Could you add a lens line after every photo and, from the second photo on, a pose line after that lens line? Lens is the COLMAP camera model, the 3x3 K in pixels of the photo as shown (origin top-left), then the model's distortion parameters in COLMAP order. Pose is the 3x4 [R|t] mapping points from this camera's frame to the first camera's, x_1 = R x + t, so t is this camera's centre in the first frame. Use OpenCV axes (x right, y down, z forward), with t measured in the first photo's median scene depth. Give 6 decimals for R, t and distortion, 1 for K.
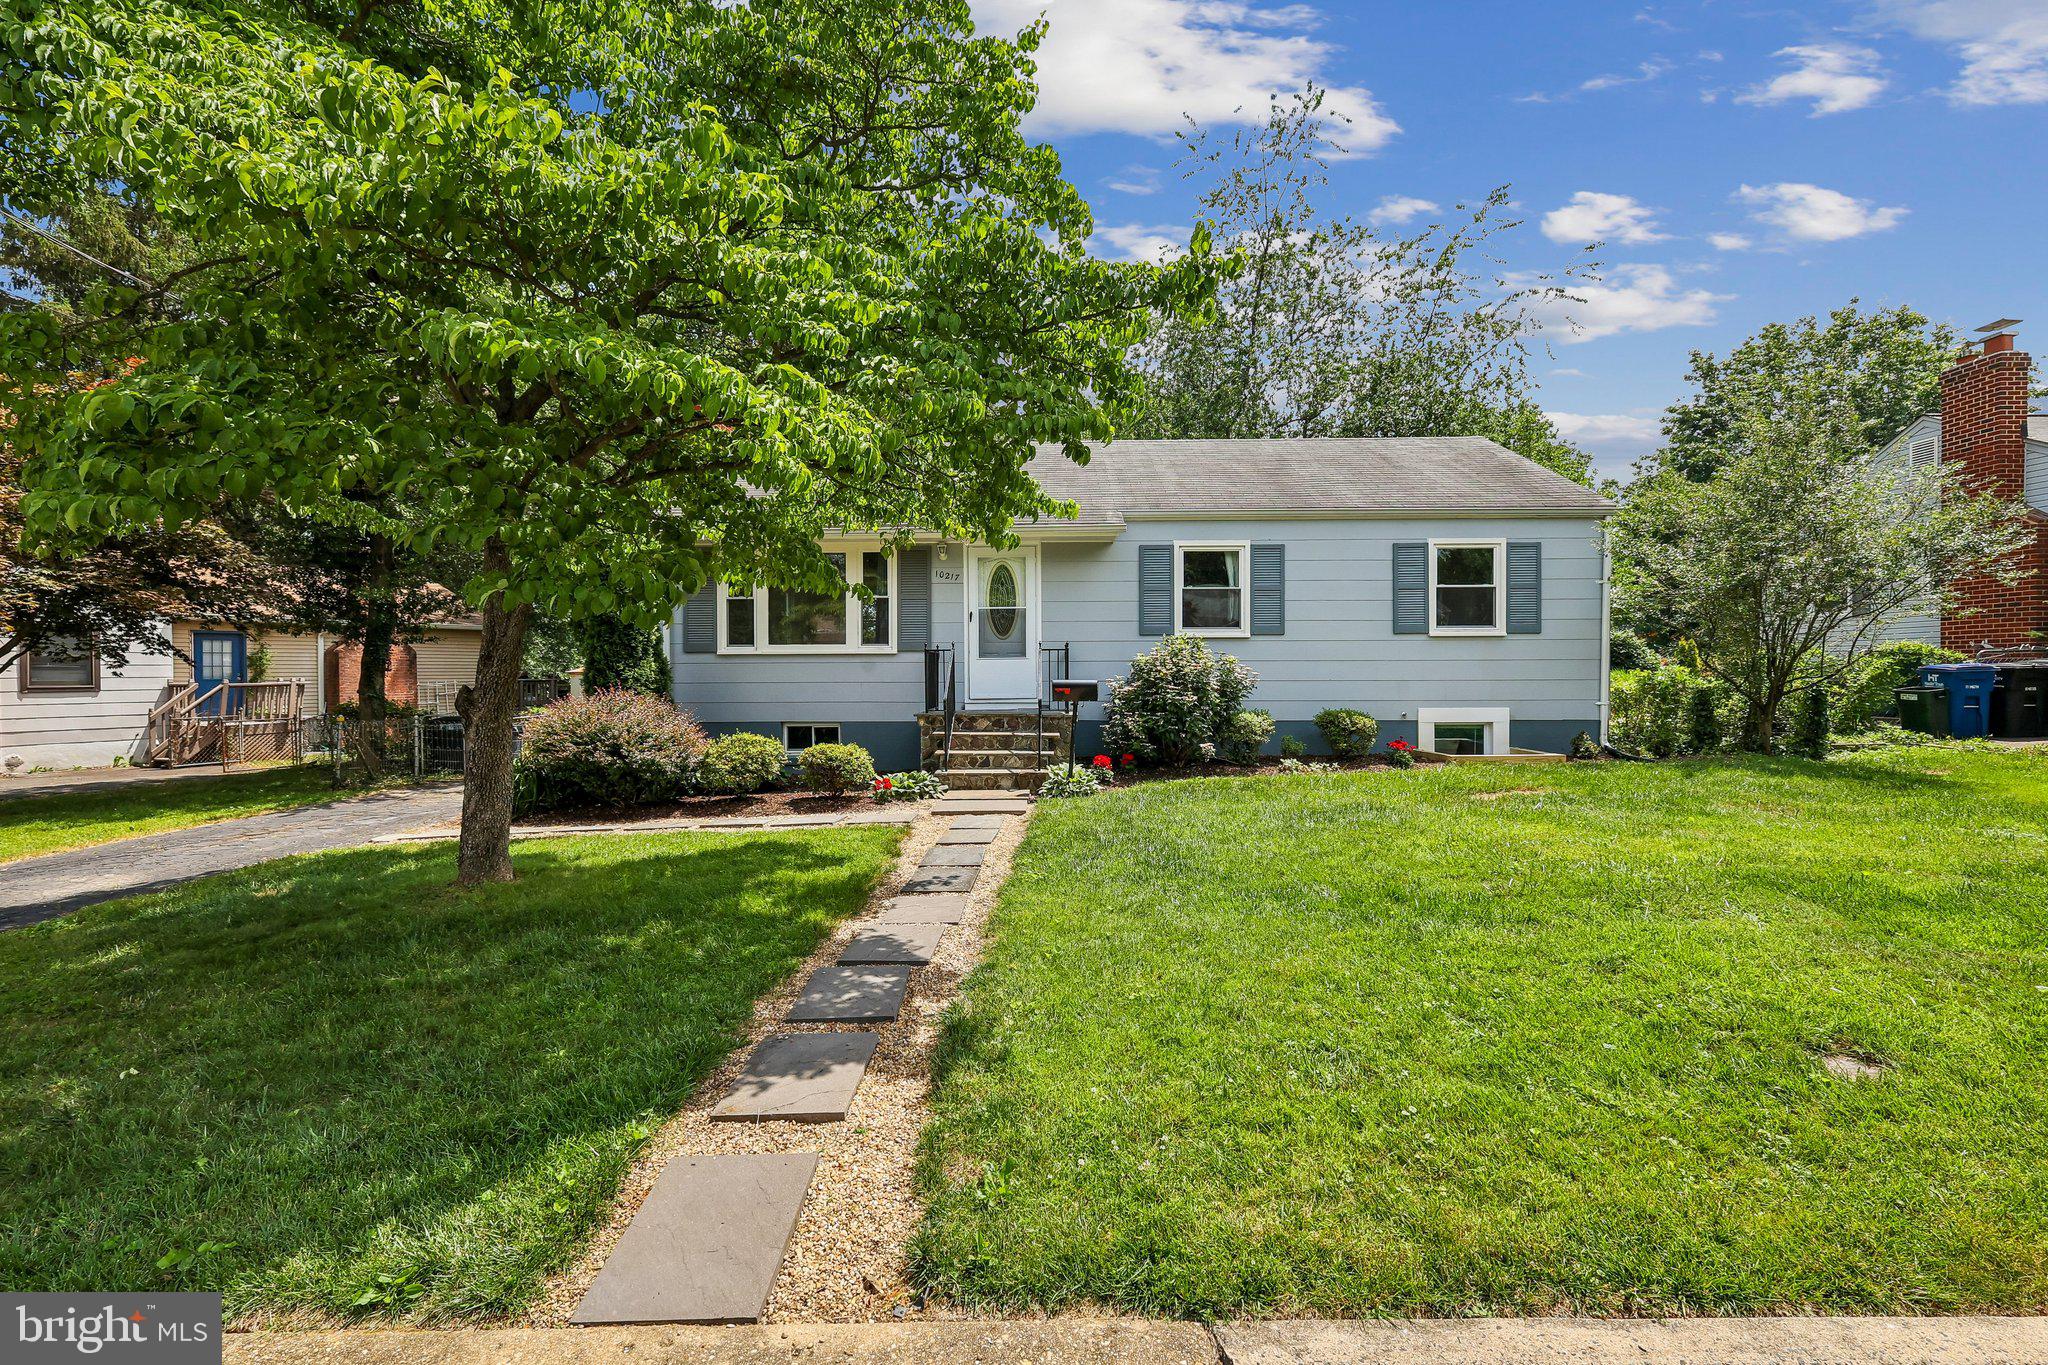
lens RADIAL K [[901.5, 0, 1015.8], [0, 901.5, 679.1], [0, 0, 1]] dist [0.002167, 0.000124]
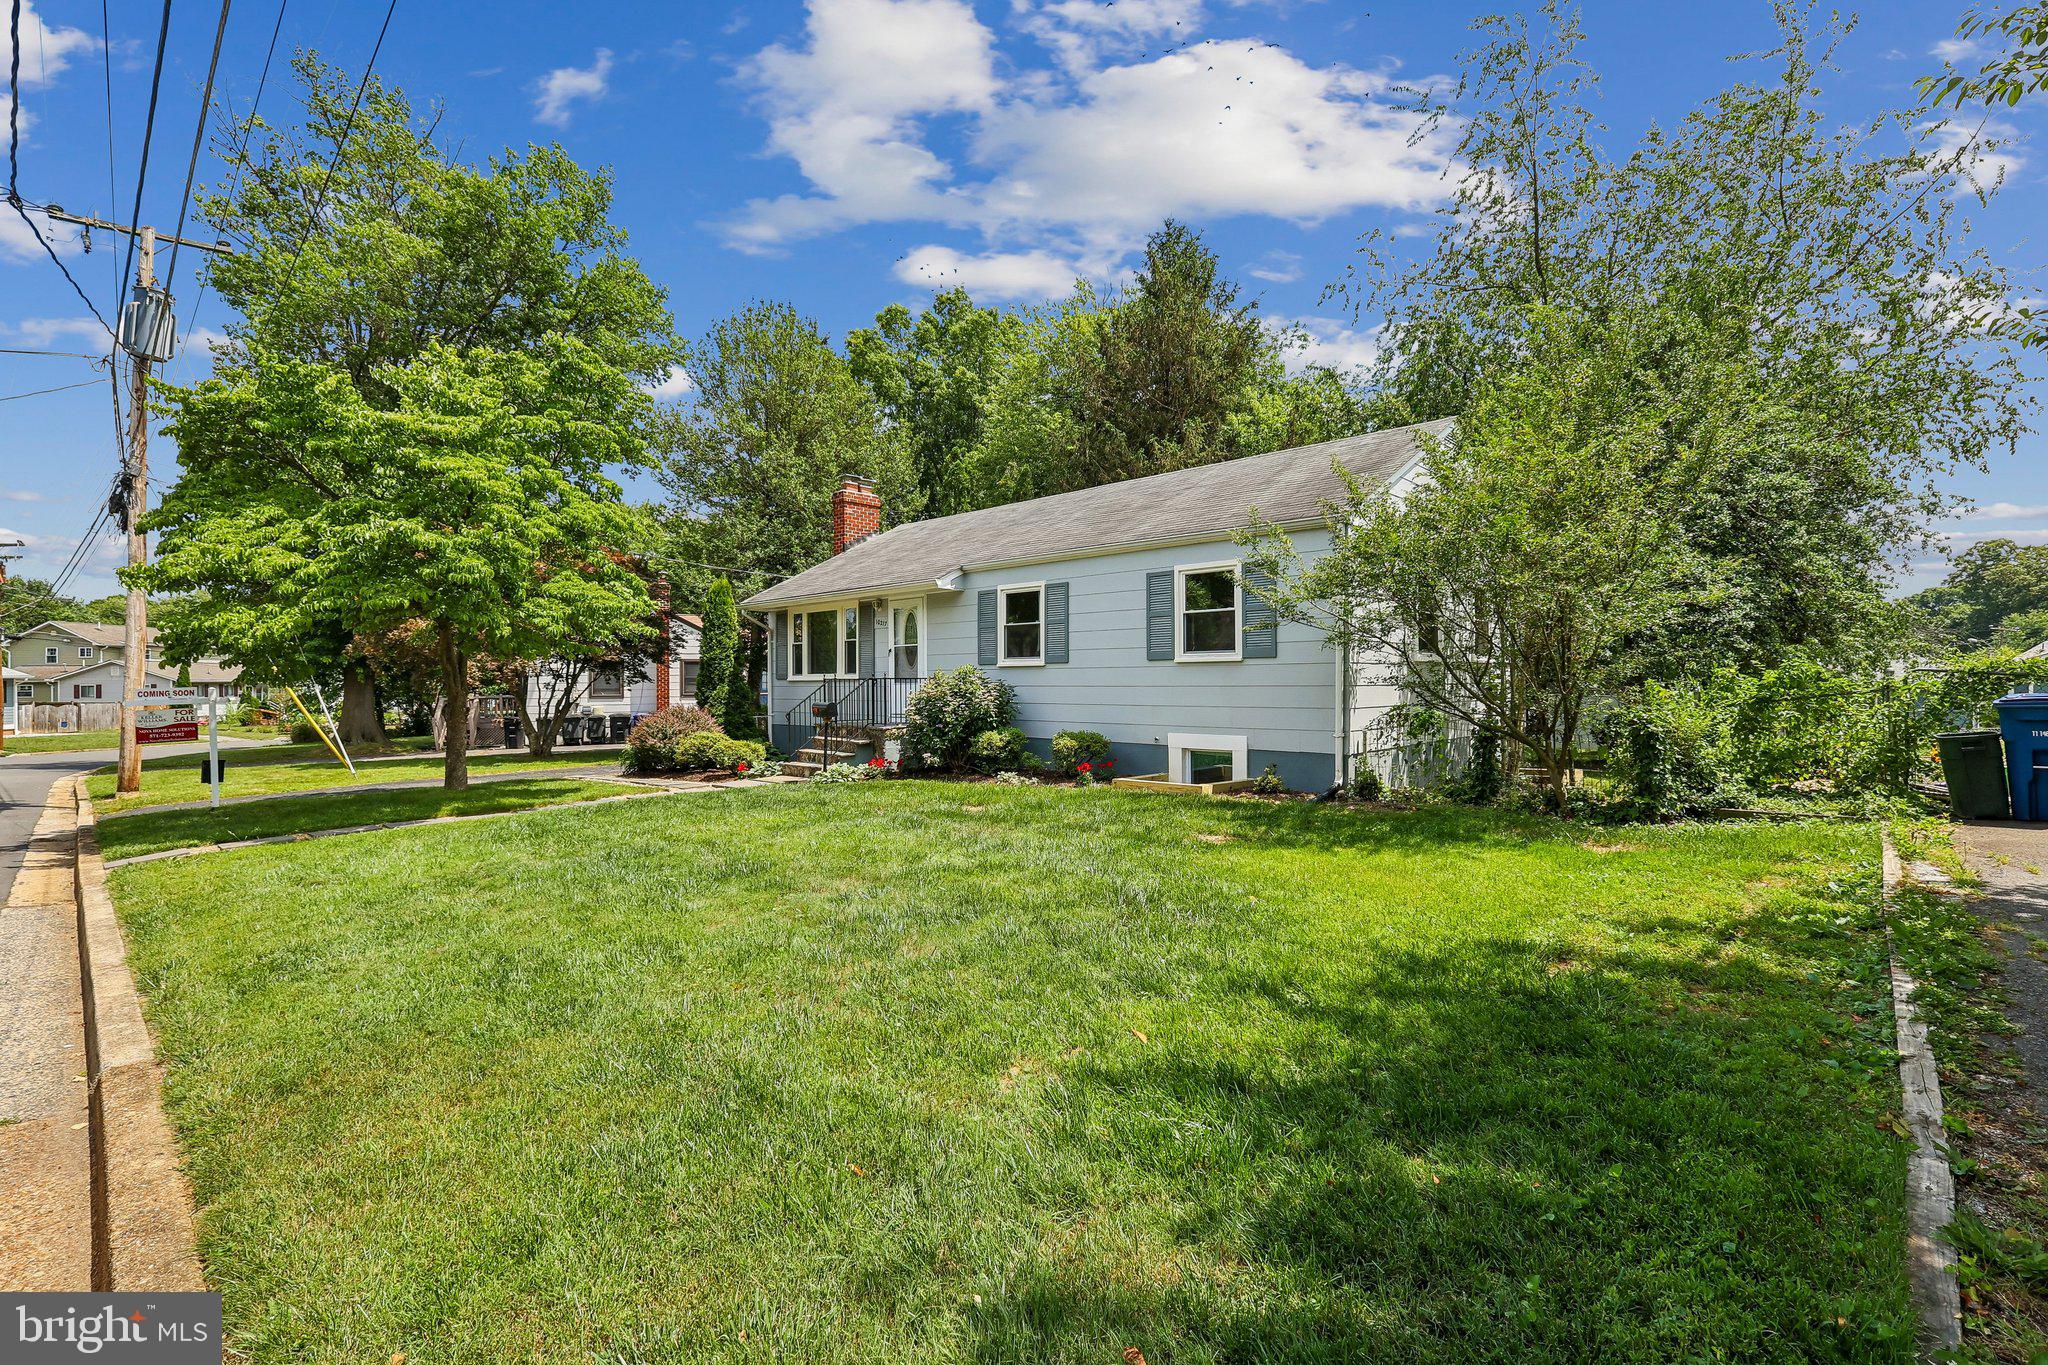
lens RADIAL K [[901.5, 0, 1006.0], [0, 901.5, 693.8], [0, 0, 1]] dist [0.002167, 0.000124]
pose [[0.732328, 0.009403, -0.680887, 0.995792], [-0.001851, 0.999928, 0.011818, -0.023920], [0.680949, -0.007395, 0.732293, 0.131059]]
